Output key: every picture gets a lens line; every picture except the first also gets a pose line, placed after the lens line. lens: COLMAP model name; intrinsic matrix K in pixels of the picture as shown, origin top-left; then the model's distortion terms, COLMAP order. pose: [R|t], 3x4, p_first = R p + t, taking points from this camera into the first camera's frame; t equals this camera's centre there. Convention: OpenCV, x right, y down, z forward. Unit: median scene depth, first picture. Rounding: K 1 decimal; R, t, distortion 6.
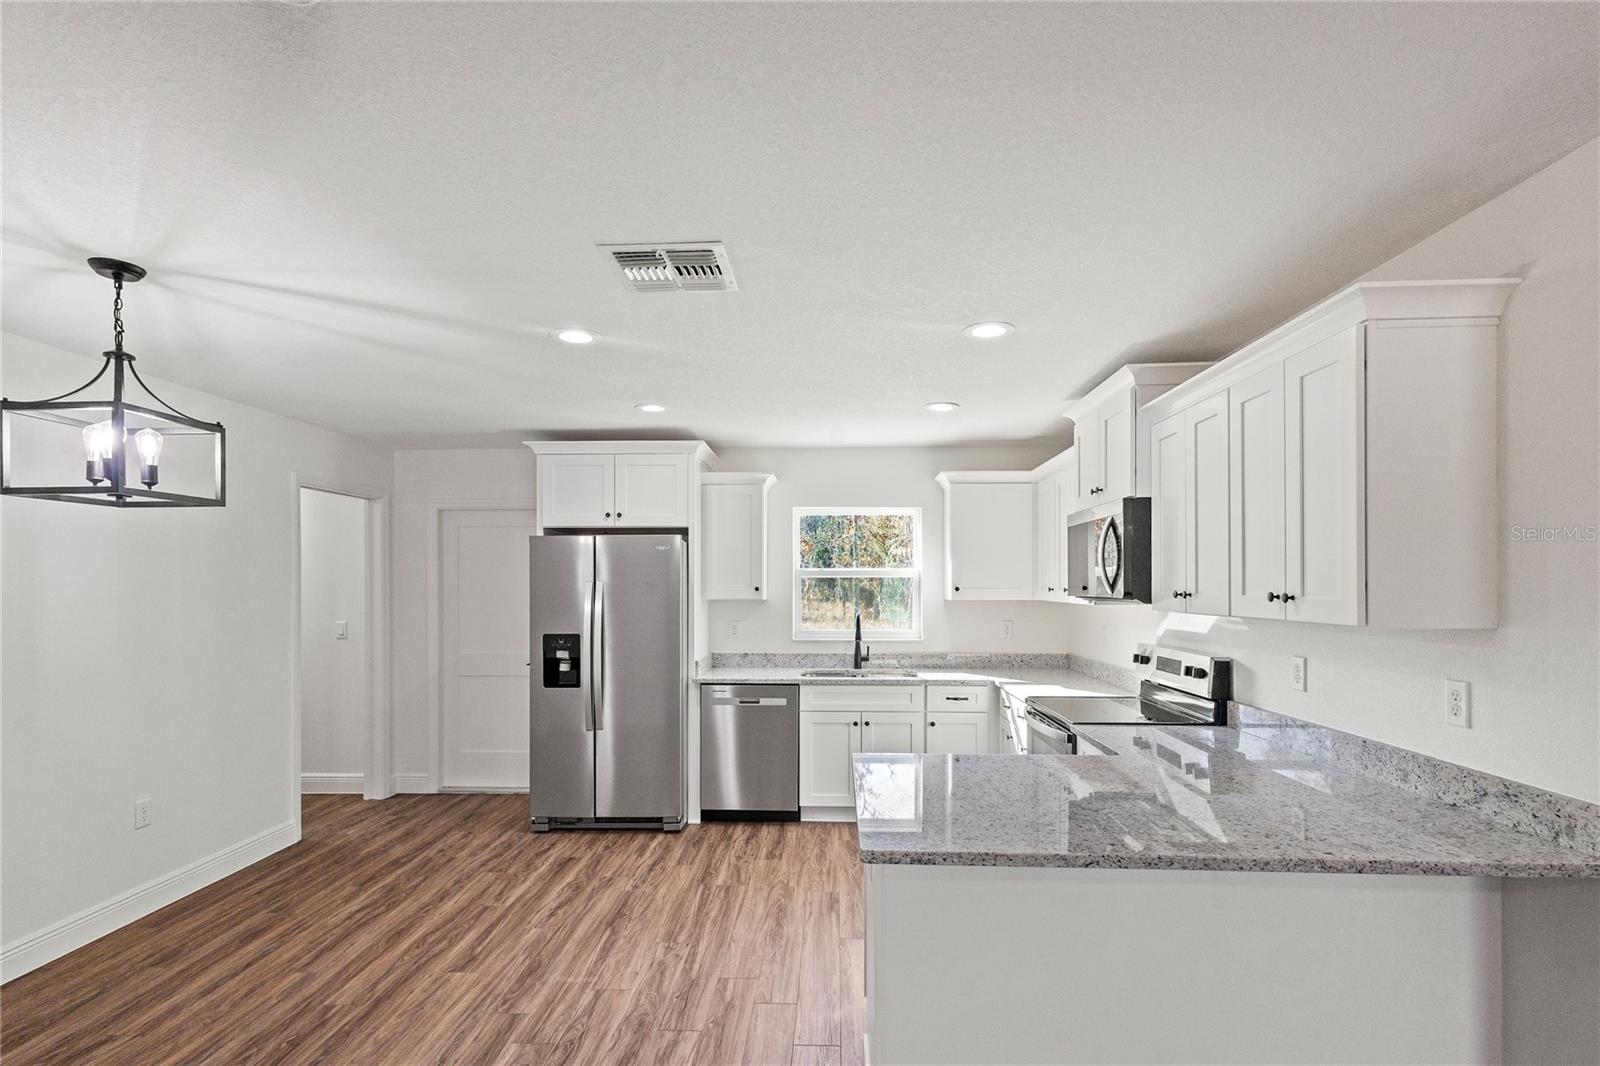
lens RADIAL K [[754.6, 0, 809.1], [0, 754.6, 585.4], [0, 0, 1]] dist [0.001996, 0.000096]
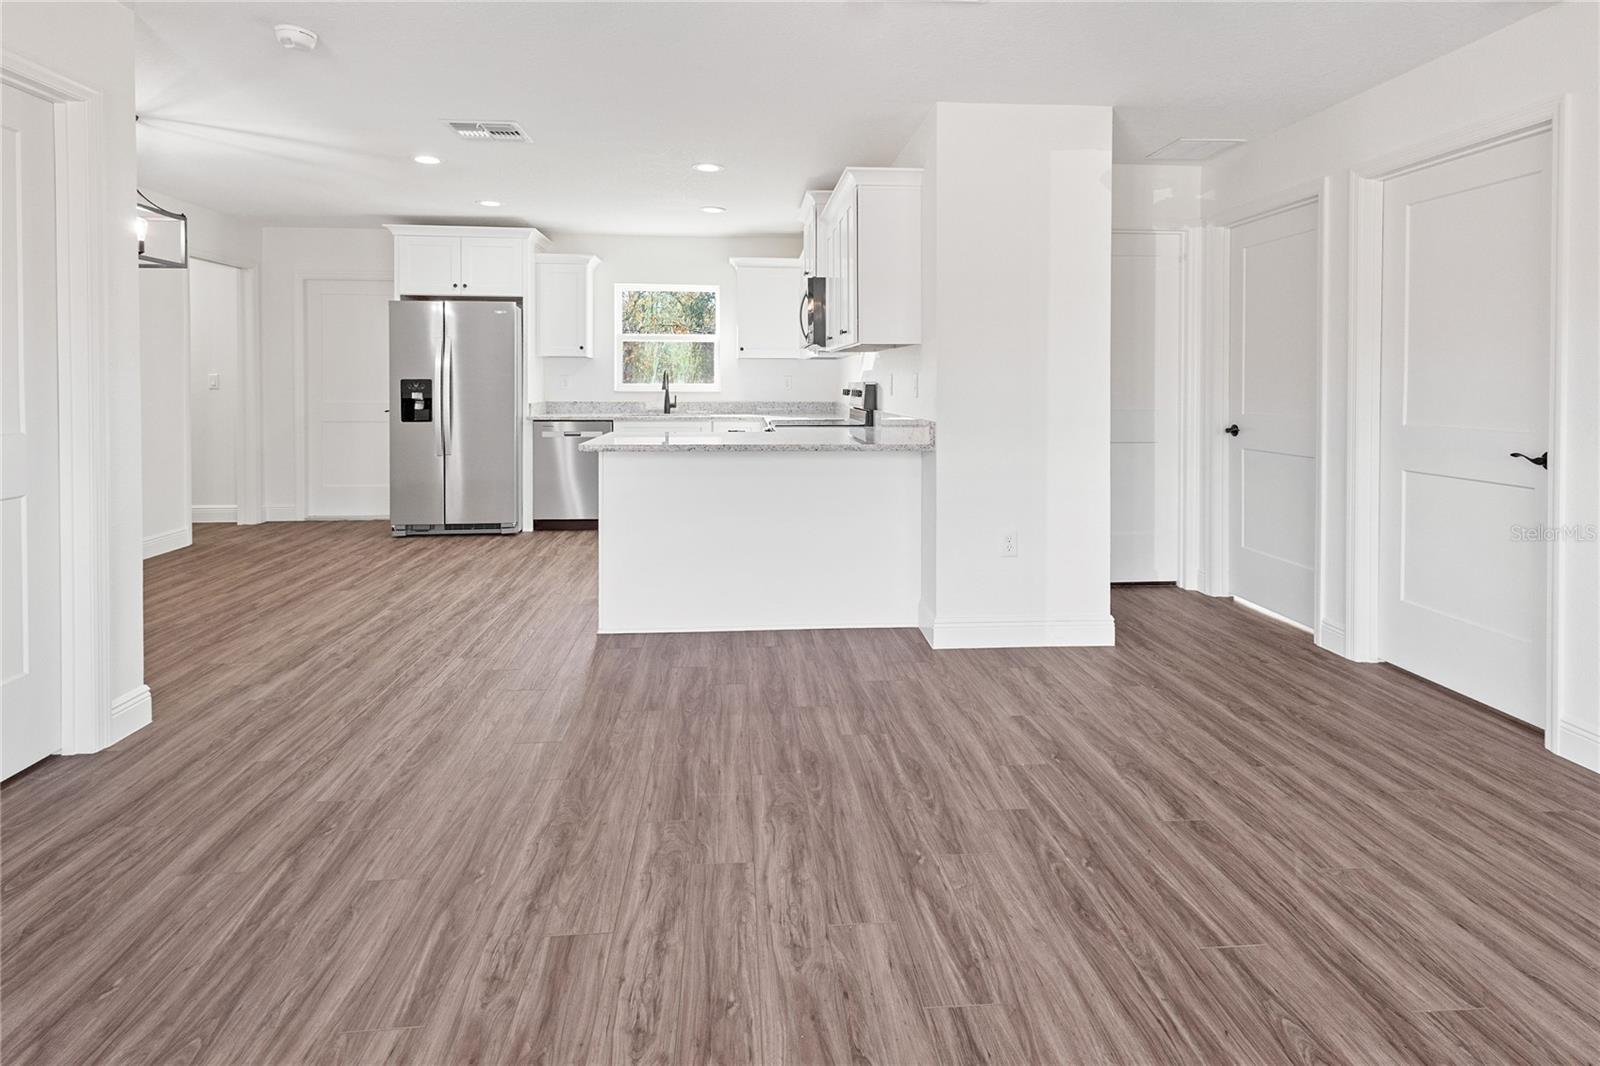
lens RADIAL K [[844.8, 0, 822.1], [0, 844.8, 394.7], [0, 0, 1]] dist [0.011316, -0.002503]
pose [[0.991018, 0.002656, 0.133703, 0.149906], [-0.004649, 0.999883, 0.014597, 0.065202], [-0.133649, -0.015088, 0.990914, -0.477580]]
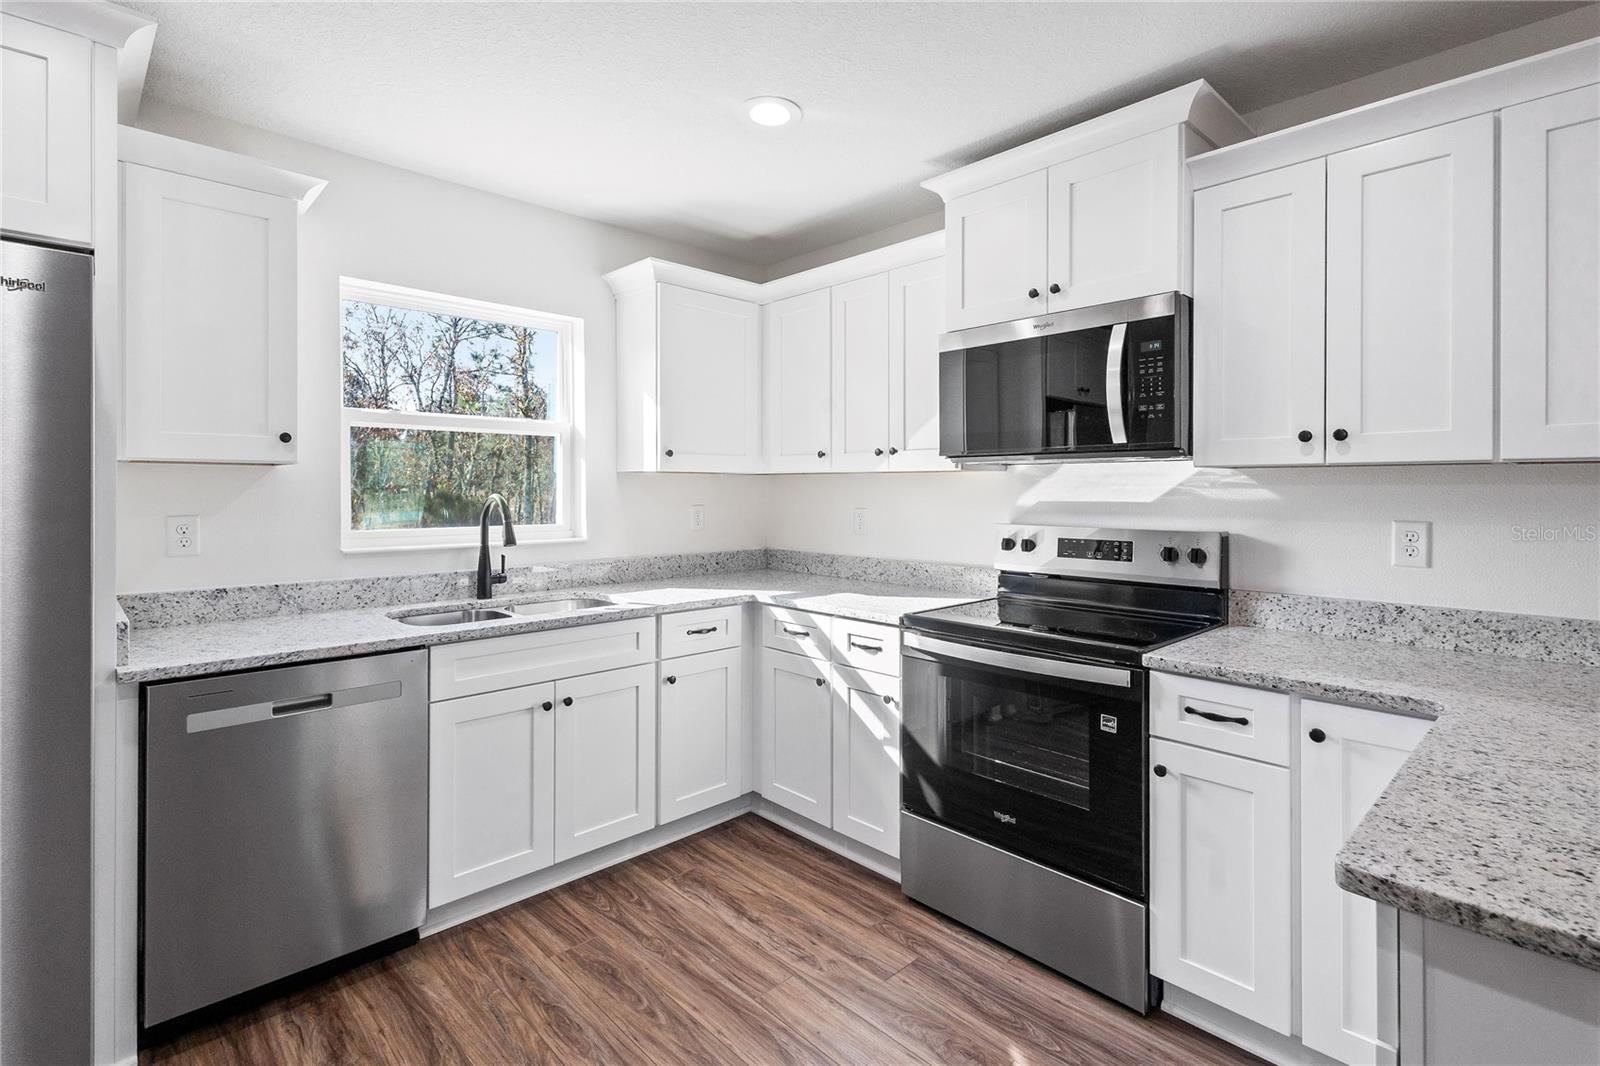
lens RADIAL K [[754.6, 0, 763.5], [0, 754.6, 478.3], [0, 0, 1]] dist [0.001996, 0.000096]
pose [[0.709596, 0.011457, 0.704516, -0.198693], [-0.001220, 0.999886, -0.015032, 0.036944], [-0.704608, 0.009807, 0.709529, 0.538864]]
